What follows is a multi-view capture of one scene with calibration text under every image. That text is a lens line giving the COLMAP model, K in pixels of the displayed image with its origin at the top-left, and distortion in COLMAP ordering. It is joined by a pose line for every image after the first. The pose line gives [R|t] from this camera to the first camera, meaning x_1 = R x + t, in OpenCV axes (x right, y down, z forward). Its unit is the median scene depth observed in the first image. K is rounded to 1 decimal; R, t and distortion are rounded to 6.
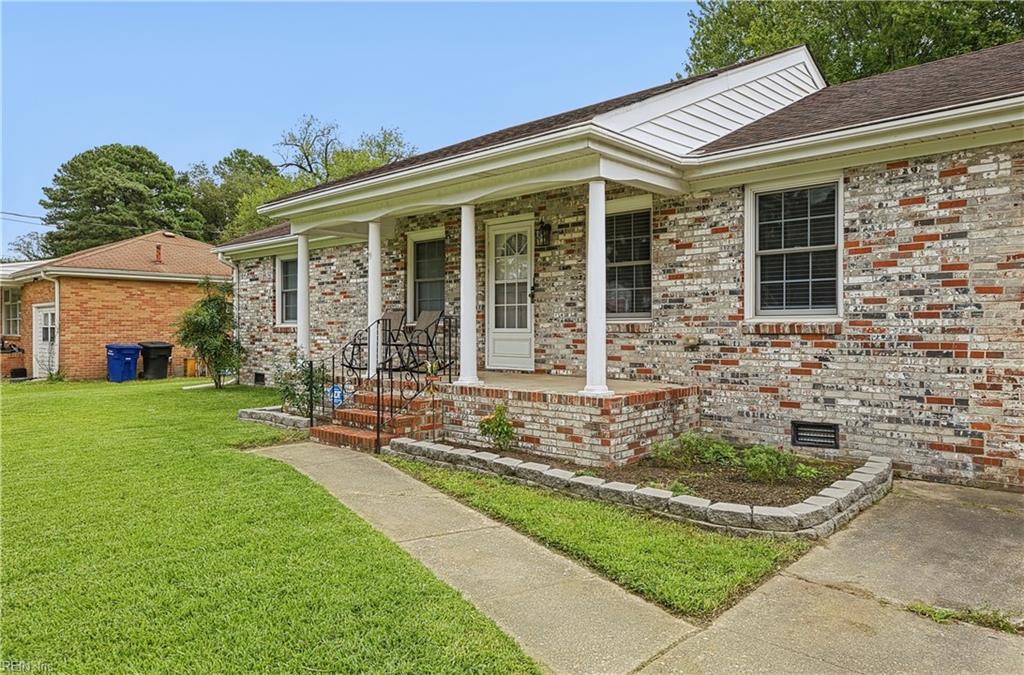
lens RADIAL K [[672.7, 0, 515.2], [0, 672.7, 331.8], [0, 0, 1]] dist [0.036248, -0.000979]
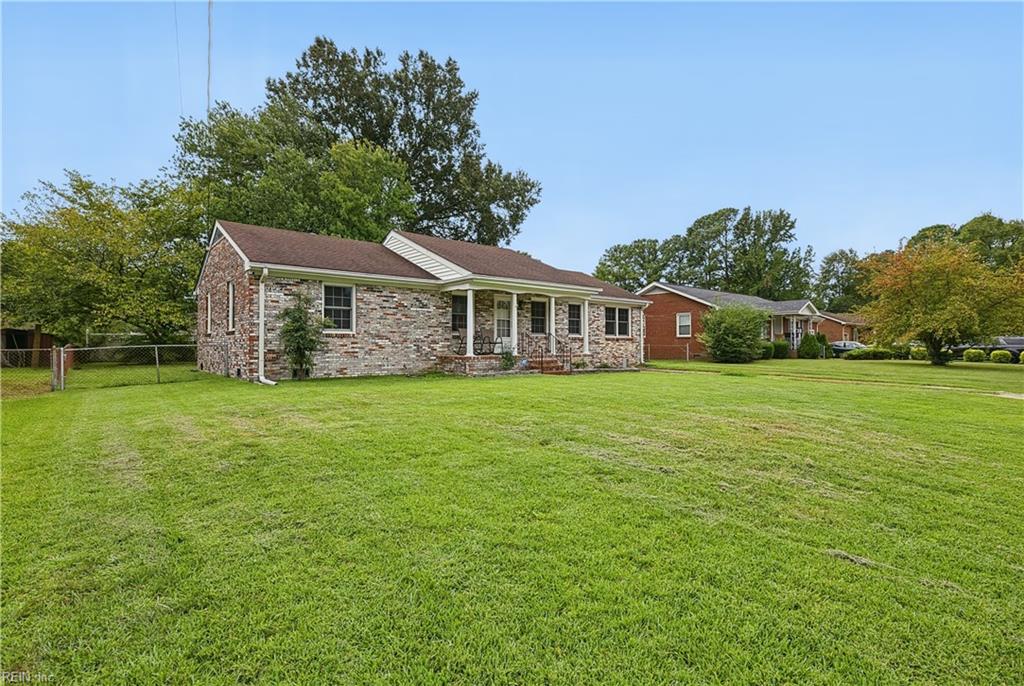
lens RADIAL K [[500.1, 0, 507.1], [0, 500.1, 337.9], [0, 0, 1]] dist [0.002511, -0.000141]
pose [[0.130734, 0.016828, 0.991275, -2.395647], [0.003940, 0.999839, -0.017493, 0.039898], [-0.991410, 0.006193, 0.130647, 0.910324]]
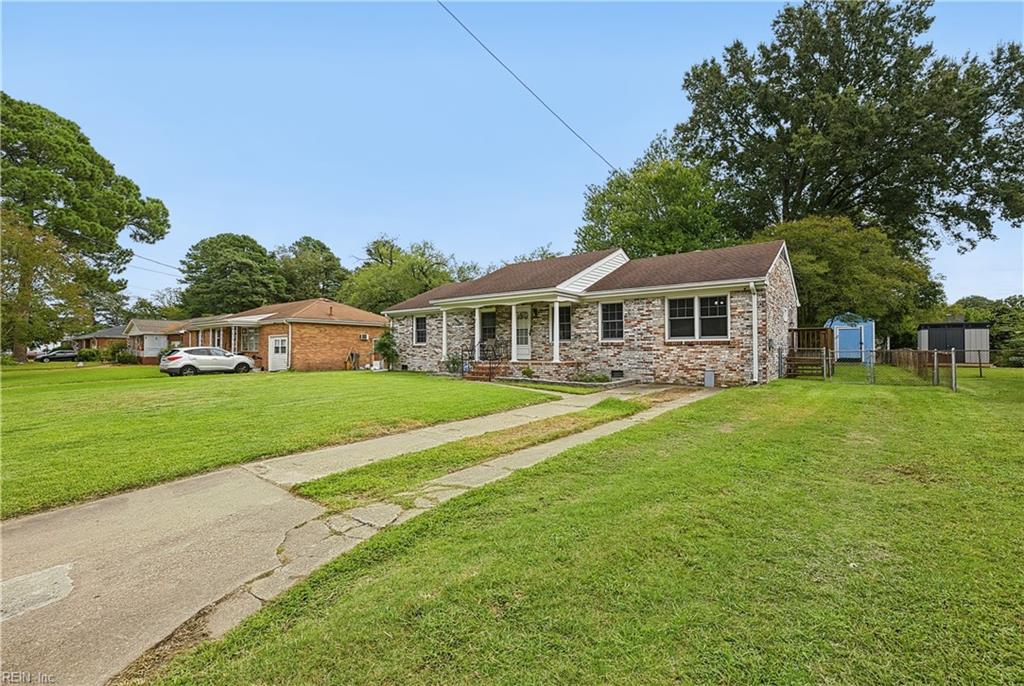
lens RADIAL K [[450.0, 0, 510.9], [0, 450.0, 346.2], [0, 0, 1]] dist [0.004699, -0.000097]
pose [[0.996518, 0.000022, 0.083372, -0.262988], [0.001242, 0.999885, -0.015110, 0.036780], [-0.083363, 0.015160, 0.996404, -1.114012]]
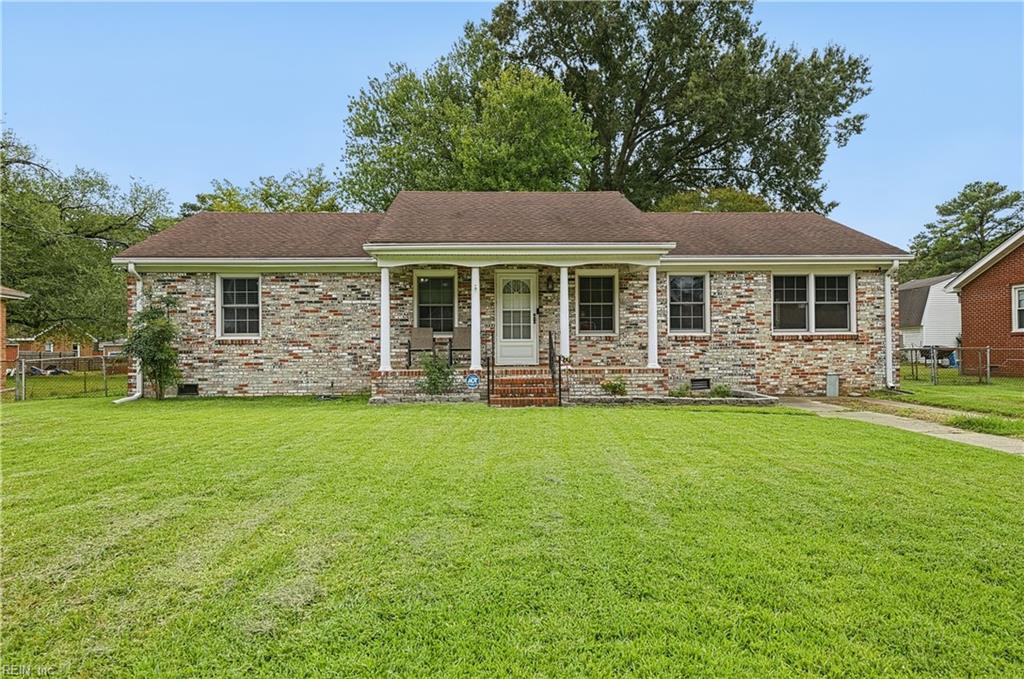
lens RADIAL K [[672.7, 0, 503.9], [0, 672.7, 343.1], [0, 0, 1]] dist [0.036248, -0.000979]
pose [[0.714247, 0.006654, 0.699862, -1.425876], [0.009792, 0.999762, -0.019499, 0.043900], [-0.699825, 0.020780, 0.714012, -0.149915]]
